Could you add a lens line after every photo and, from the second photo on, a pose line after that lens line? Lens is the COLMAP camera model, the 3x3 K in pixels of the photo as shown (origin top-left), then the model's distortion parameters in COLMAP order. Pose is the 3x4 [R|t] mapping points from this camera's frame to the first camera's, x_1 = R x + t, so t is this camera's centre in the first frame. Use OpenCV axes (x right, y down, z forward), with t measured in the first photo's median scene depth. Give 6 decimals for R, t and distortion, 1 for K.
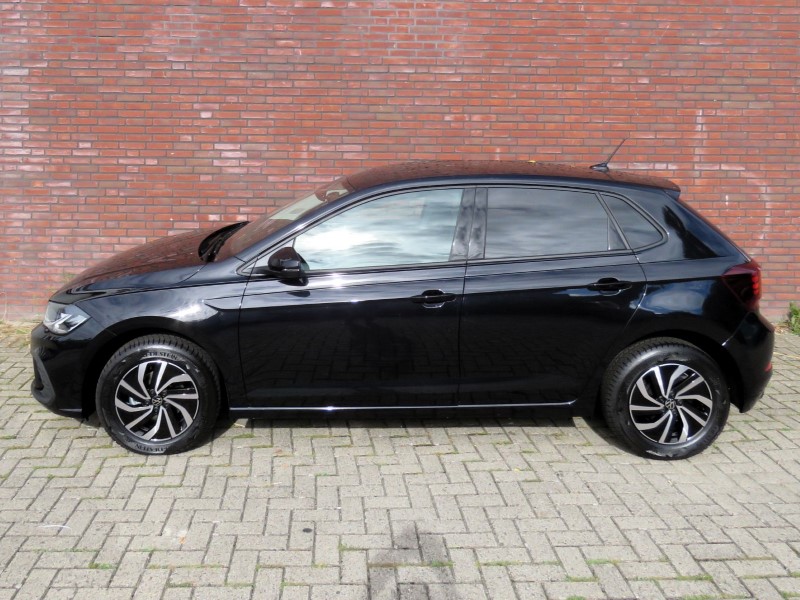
lens RADIAL K [[699.3, 0, 400.0], [0, 699.3, 300.0], [0, 0, 1]] dist [-0.000617, 0.005967]
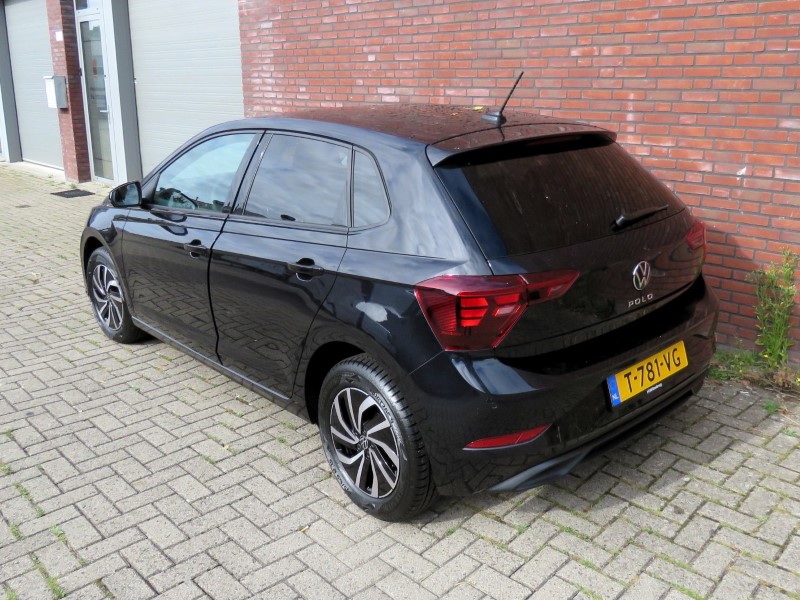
lens RADIAL K [[684.7, 0, 399.9], [0, 684.7, 358.6], [0, 0, 1]] dist [-0.004299, -0.000810]
pose [[0.679971, 0.268253, -0.682408, 0.551314], [-0.167563, 0.962897, 0.211549, -0.061179], [0.713837, -0.029501, 0.699691, 0.321430]]
